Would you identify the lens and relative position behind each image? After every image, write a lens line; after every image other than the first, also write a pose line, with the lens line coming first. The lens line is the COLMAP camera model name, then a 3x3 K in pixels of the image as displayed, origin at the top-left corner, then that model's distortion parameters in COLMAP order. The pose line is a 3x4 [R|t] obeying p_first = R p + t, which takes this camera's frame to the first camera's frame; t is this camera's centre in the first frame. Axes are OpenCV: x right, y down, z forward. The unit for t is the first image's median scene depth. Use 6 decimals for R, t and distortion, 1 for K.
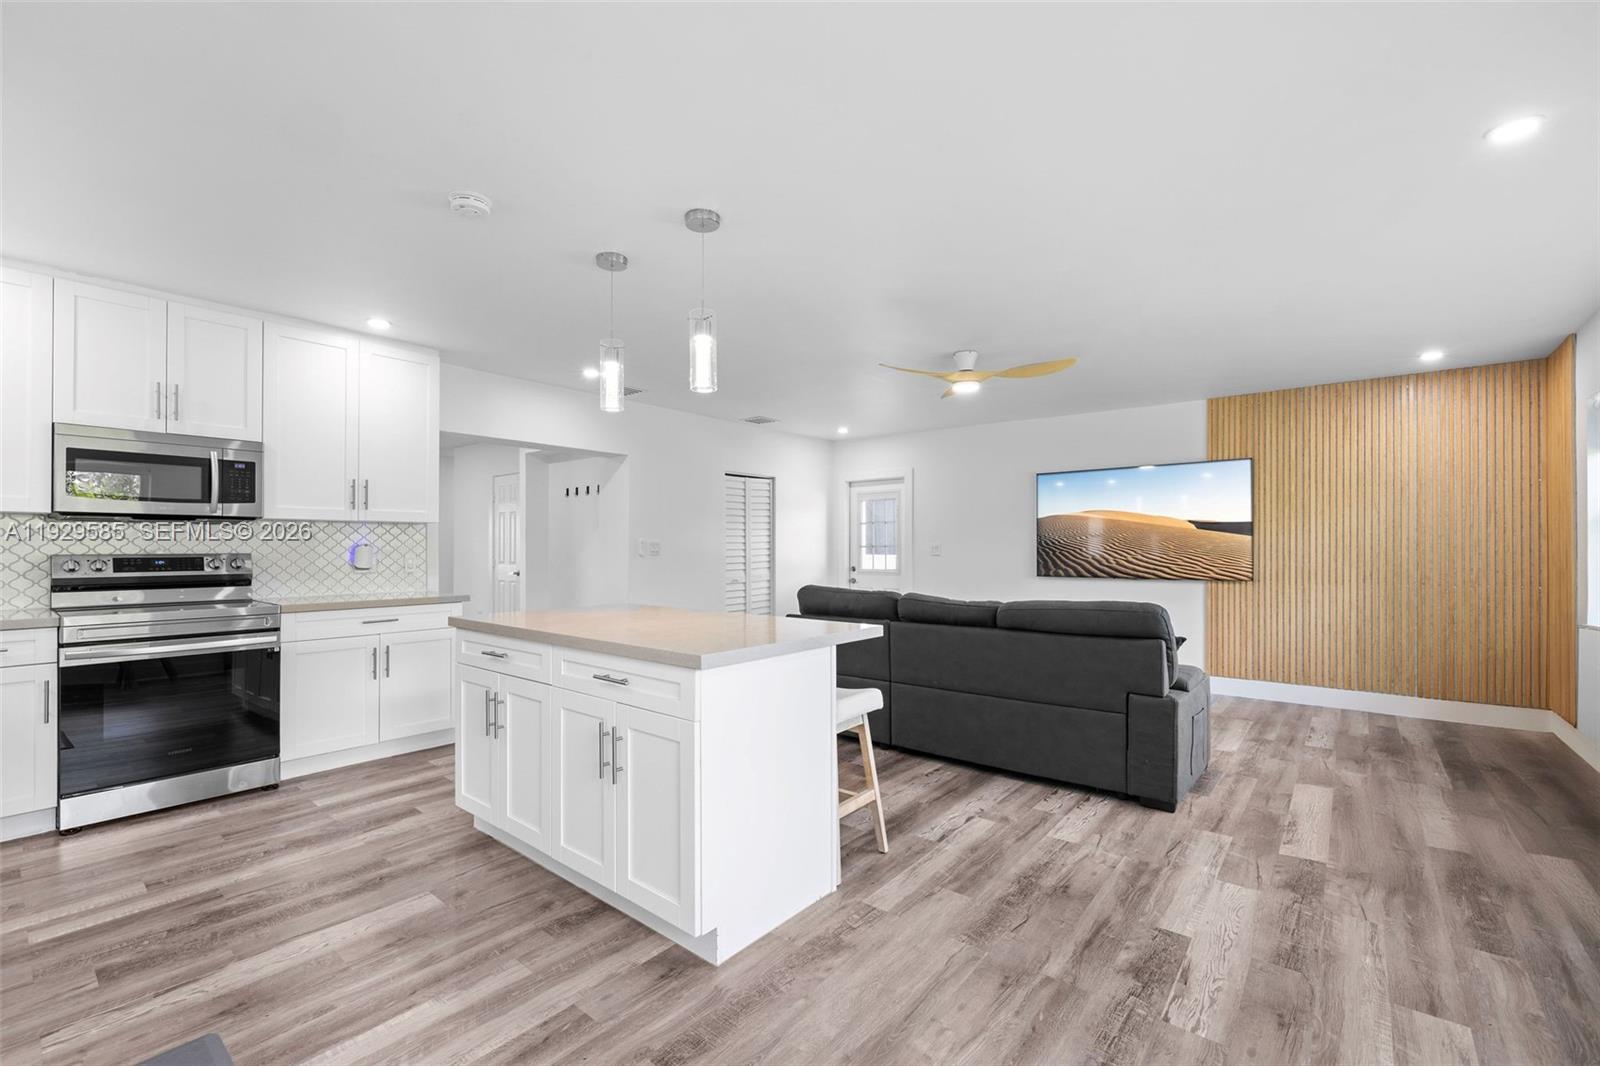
lens RADIAL K [[674.7, 0, 792.4], [0, 674.7, 542.3], [0, 0, 1]] dist [-0.002005, 0.001466]
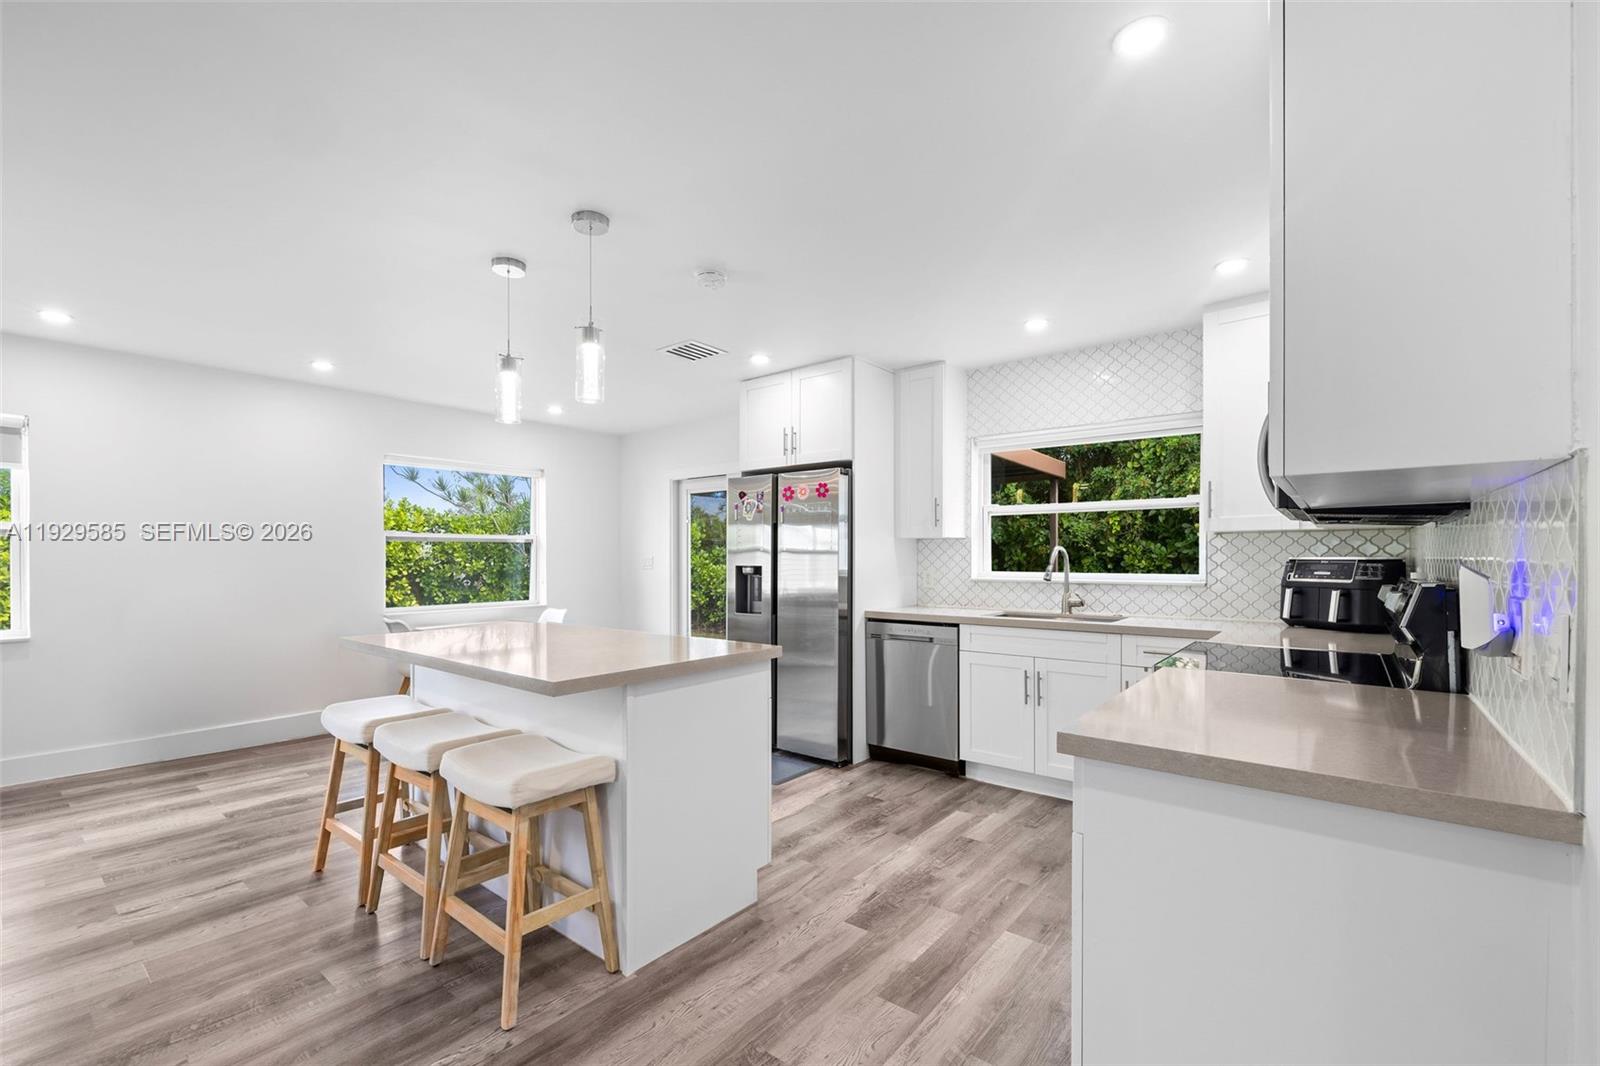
lens RADIAL K [[674.7, 0, 791.6], [0, 674.7, 560.9], [0, 0, 1]] dist [-0.002005, 0.001466]
pose [[-0.999845, 0.001704, -0.017502, -0.616024], [0.001724, 0.999998, -0.001134, 0.002302], [0.017500, -0.001164, -0.999846, 2.258674]]
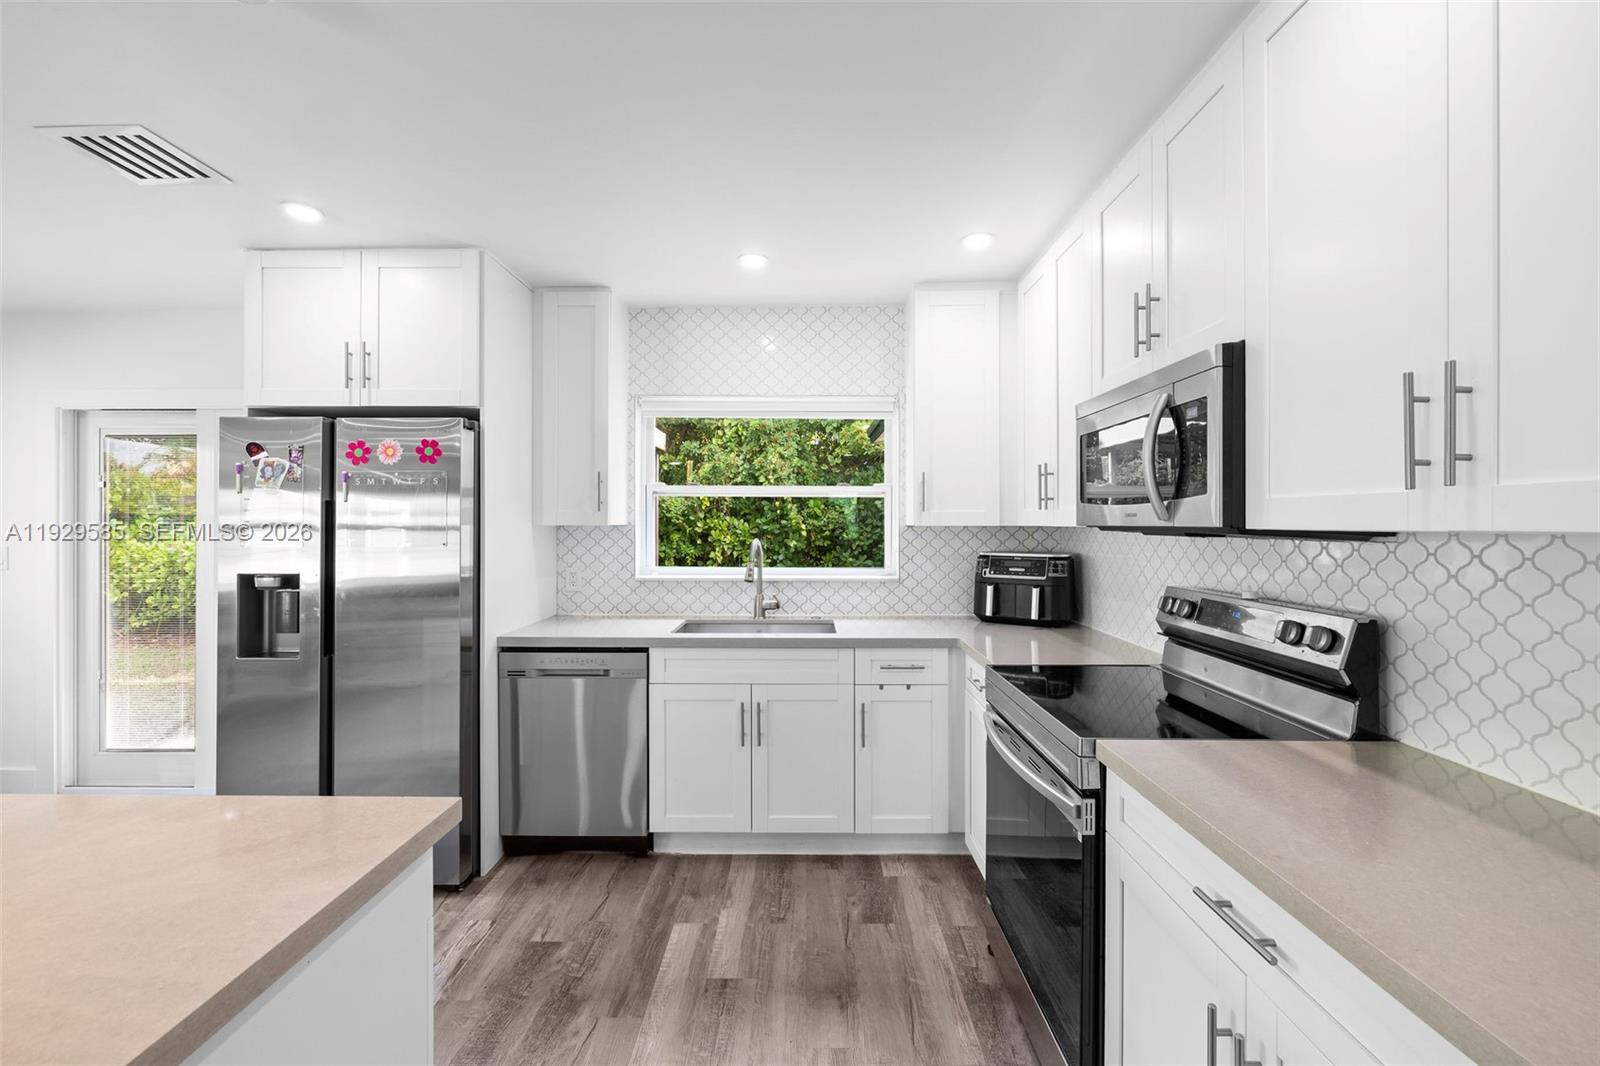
lens RADIAL K [[674.7, 0, 798.1], [0, 674.7, 524.7], [0, 0, 1]] dist [-0.002005, 0.001466]
pose [[-0.772855, 0.001707, -0.634581, -0.500356], [0.003784, 0.999991, -0.001919, -0.058613], [0.634572, -0.003885, -0.772854, 1.741492]]
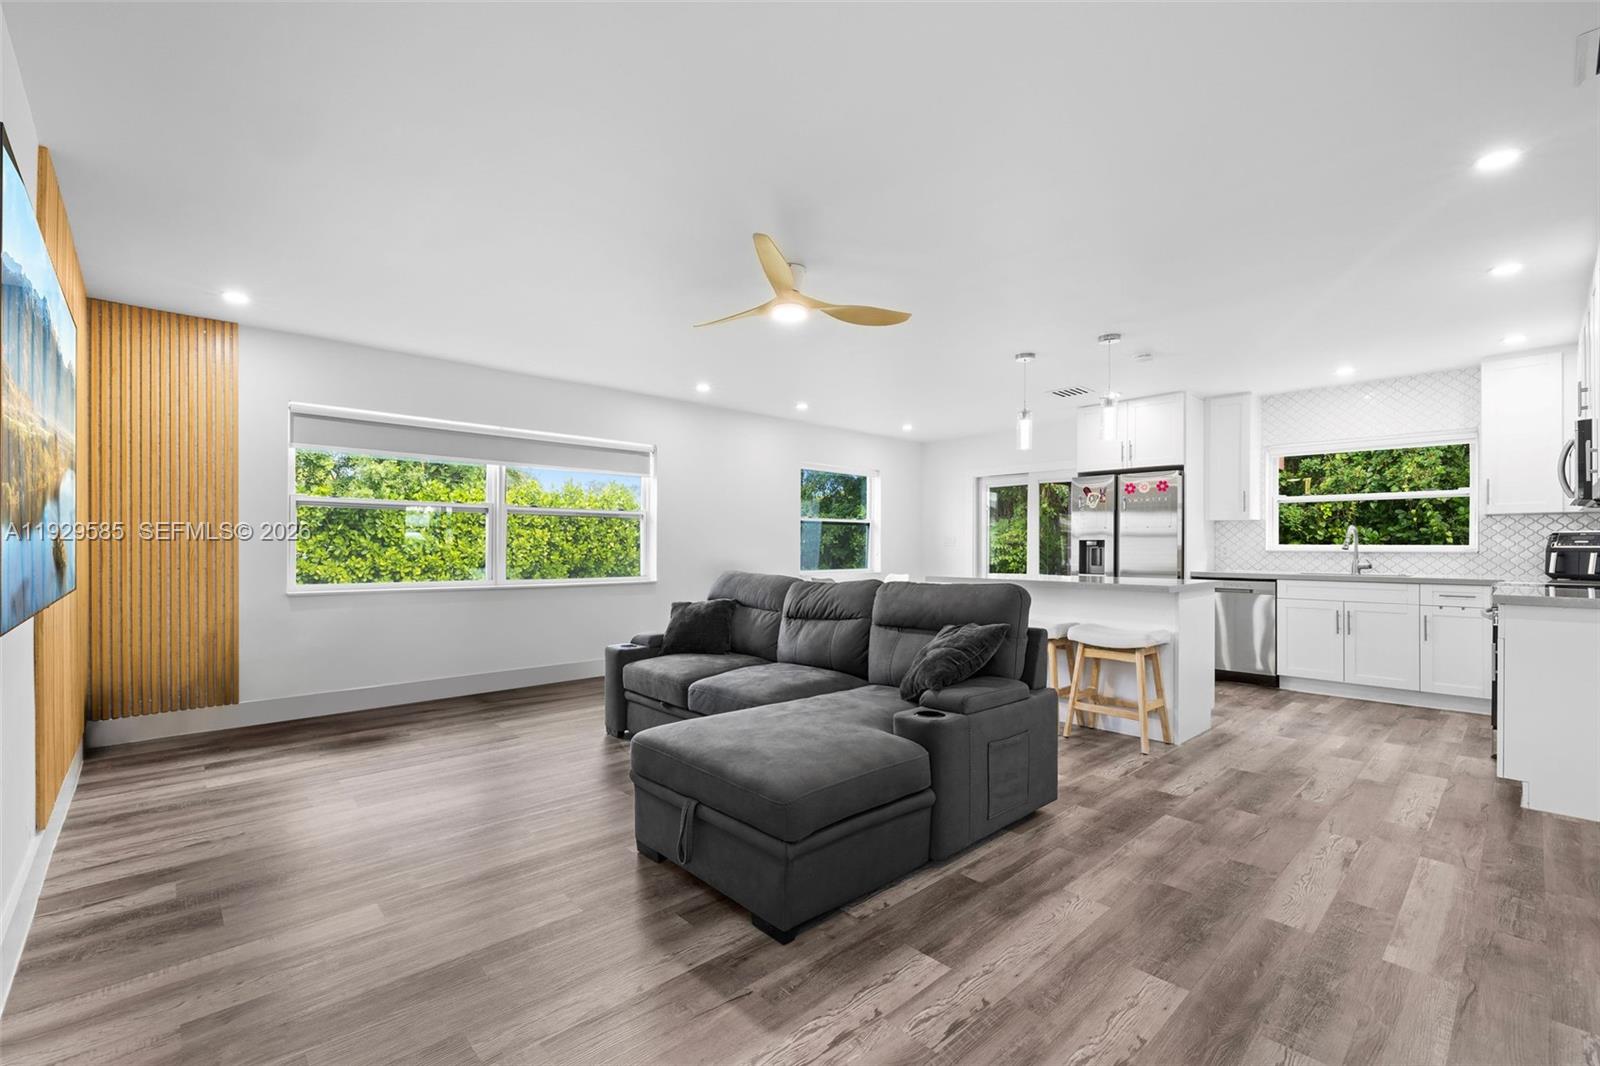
lens RADIAL K [[674.7, 0, 797.6], [0, 674.7, 544.9], [0, 0, 1]] dist [-0.002005, 0.001466]
pose [[-0.991875, -0.002366, 0.127192, 0.264238], [-0.003427, 0.999961, -0.008119, 0.056447], [-0.127167, -0.008489, -0.991845, 3.121061]]
